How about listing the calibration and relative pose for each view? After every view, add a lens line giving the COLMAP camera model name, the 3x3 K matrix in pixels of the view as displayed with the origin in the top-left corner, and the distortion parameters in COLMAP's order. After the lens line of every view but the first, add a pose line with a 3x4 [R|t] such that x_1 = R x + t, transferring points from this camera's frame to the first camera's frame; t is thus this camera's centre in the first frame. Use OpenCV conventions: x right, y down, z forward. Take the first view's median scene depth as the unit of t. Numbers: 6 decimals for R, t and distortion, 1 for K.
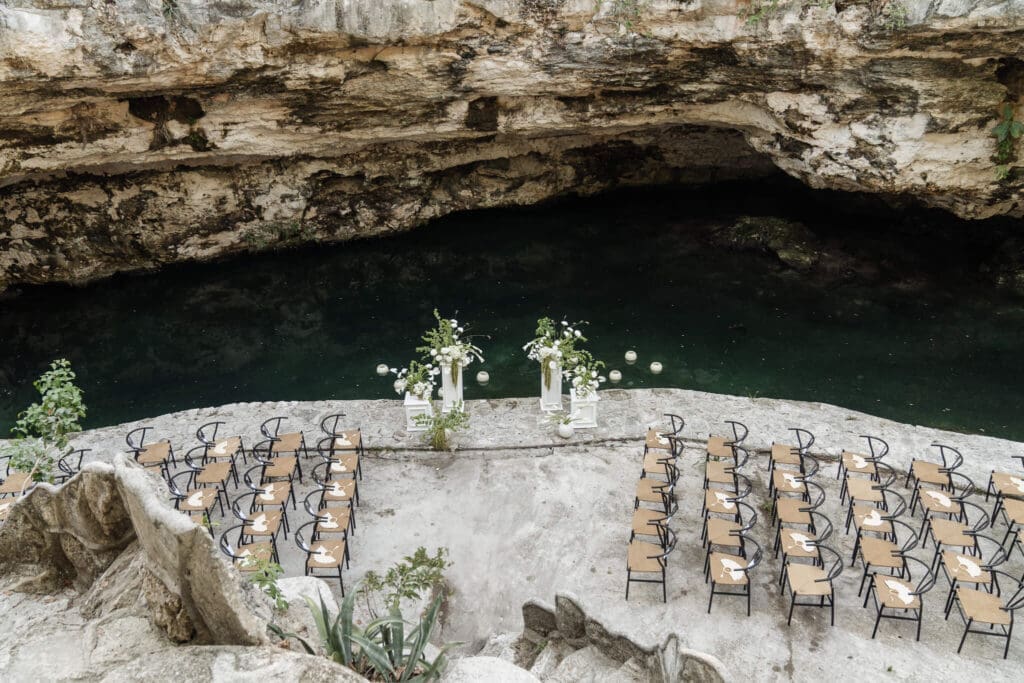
lens RADIAL K [[721.5, 0, 509.1], [0, 721.5, 344.9], [0, 0, 1]] dist [-0.032649, 0.025004]
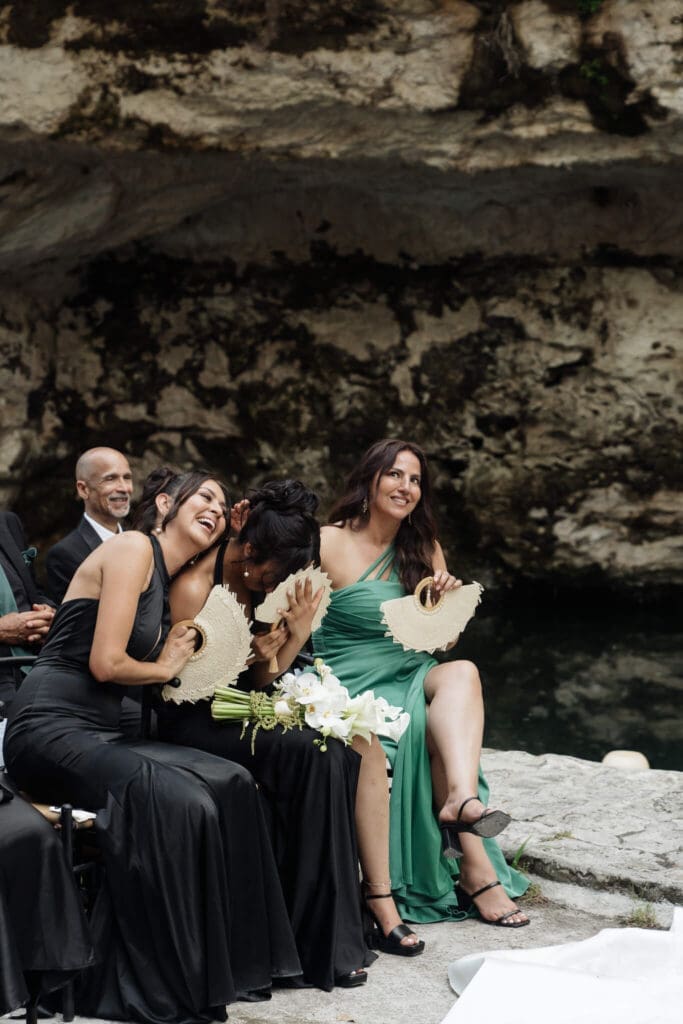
lens RADIAL K [[2081.7, 0, 342.0], [0, 2081.7, 542.6], [0, 0, 1]] dist [0.043163, 0.126542]
pose [[0.728472, 0.055507, -0.682823, 0.112050], [-0.306547, 0.917772, -0.252435, 0.162447], [0.612664, 0.393209, 0.685587, 0.396253]]
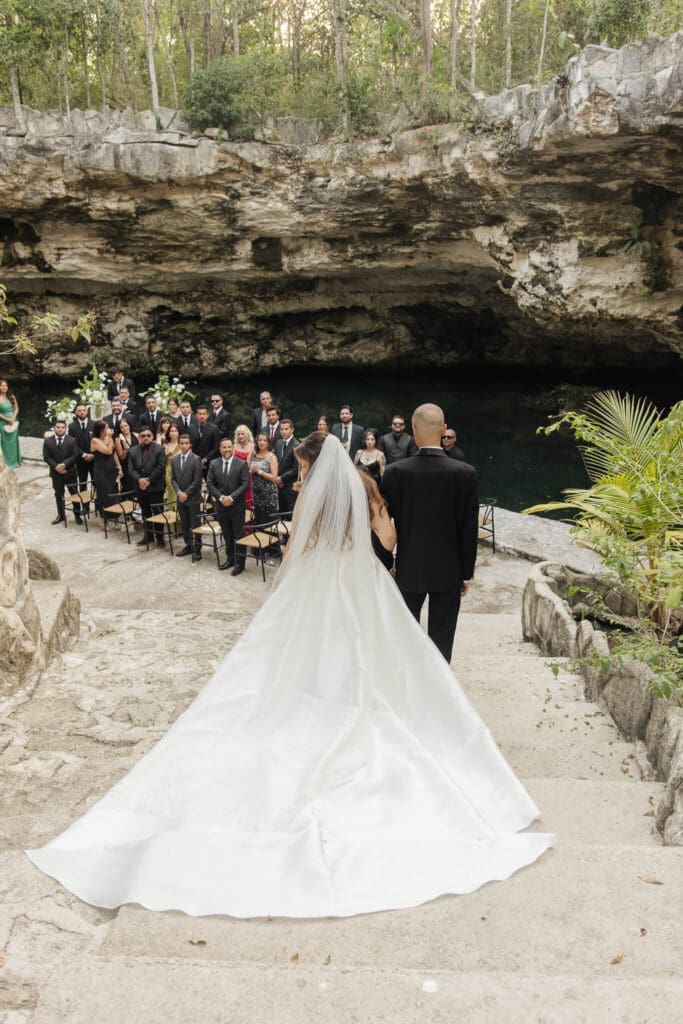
lens RADIAL K [[876.8, 0, 336.8], [0, 876.8, 512.0], [0, 0, 1]] dist [-0.003956, 0.005783]
pose [[0.929854, 0.125961, -0.345695, 0.647528], [-0.173617, 0.978603, -0.110422, 0.227195], [0.324390, 0.162695, 0.931827, -0.193952]]
